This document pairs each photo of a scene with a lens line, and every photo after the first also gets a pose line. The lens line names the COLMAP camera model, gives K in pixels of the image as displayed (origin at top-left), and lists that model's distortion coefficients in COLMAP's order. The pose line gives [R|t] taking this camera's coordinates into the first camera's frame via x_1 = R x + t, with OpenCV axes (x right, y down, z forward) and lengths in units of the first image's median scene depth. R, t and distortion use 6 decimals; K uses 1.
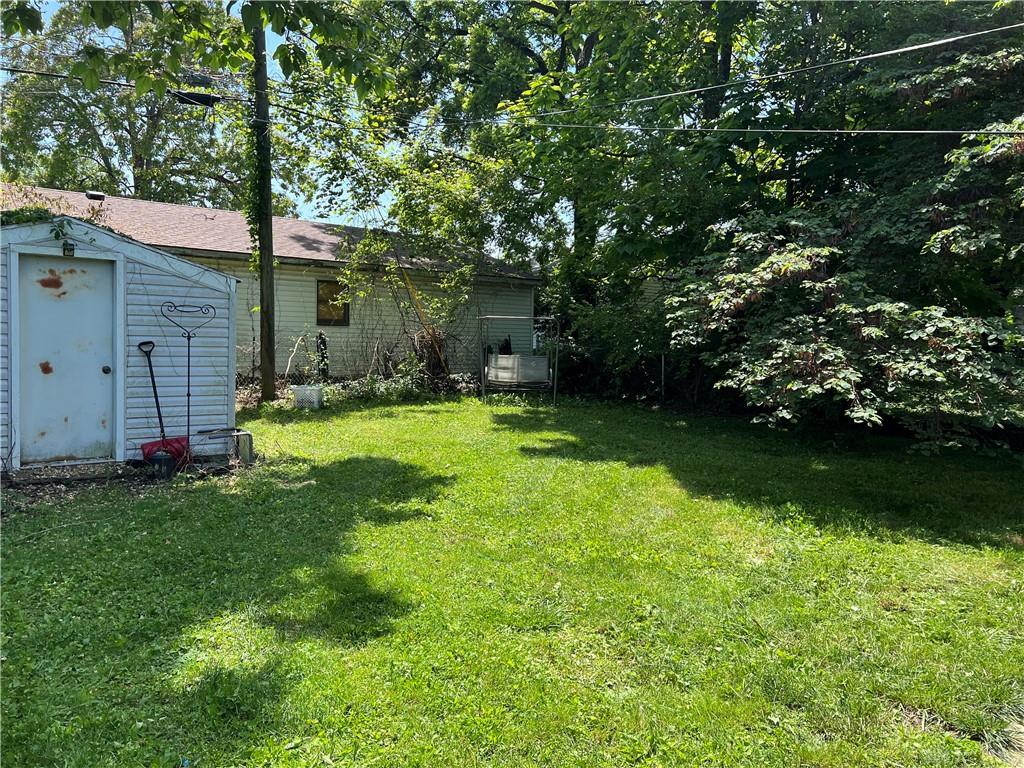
lens RADIAL K [[761.8, 0, 502.5], [0, 761.8, 374.1], [0, 0, 1]] dist [0.034213, -0.071939]
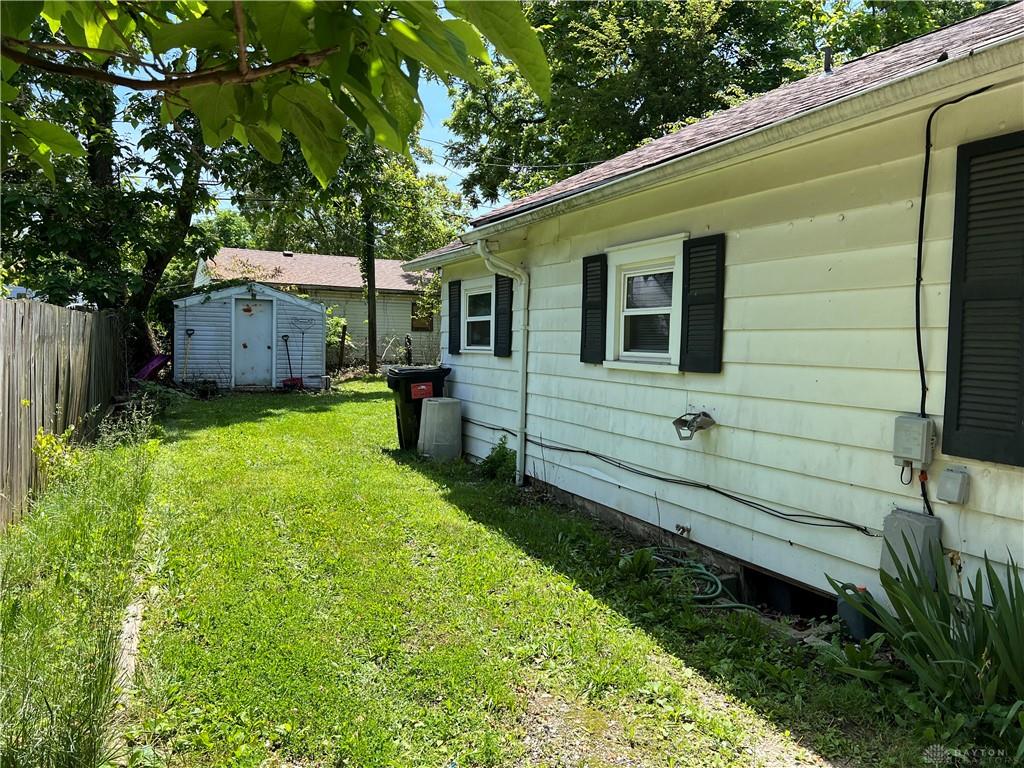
lens RADIAL K [[761.8, 0, 512.5], [0, 761.8, 383.4], [0, 0, 1]] dist [0.034213, -0.071939]
pose [[0.967831, 0.011995, -0.251315, 0.642846], [-0.012649, 0.999920, -0.000984, 0.079899], [0.251283, 0.004131, 0.967905, -0.869097]]
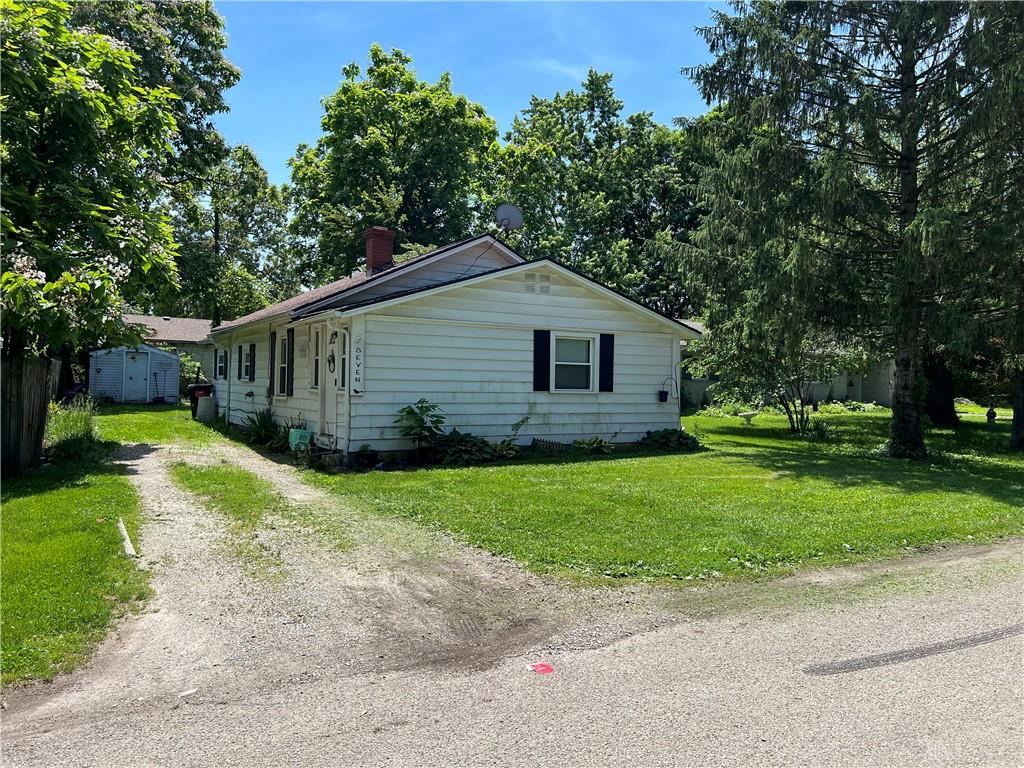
lens RADIAL K [[761.8, 0, 507.9], [0, 761.8, 384.6], [0, 0, 1]] dist [0.034213, -0.071939]
pose [[0.988734, 0.002062, -0.149669, 3.280620], [-0.010465, 0.998411, -0.055378, 0.366090], [0.149317, 0.056320, 0.987184, -4.481591]]
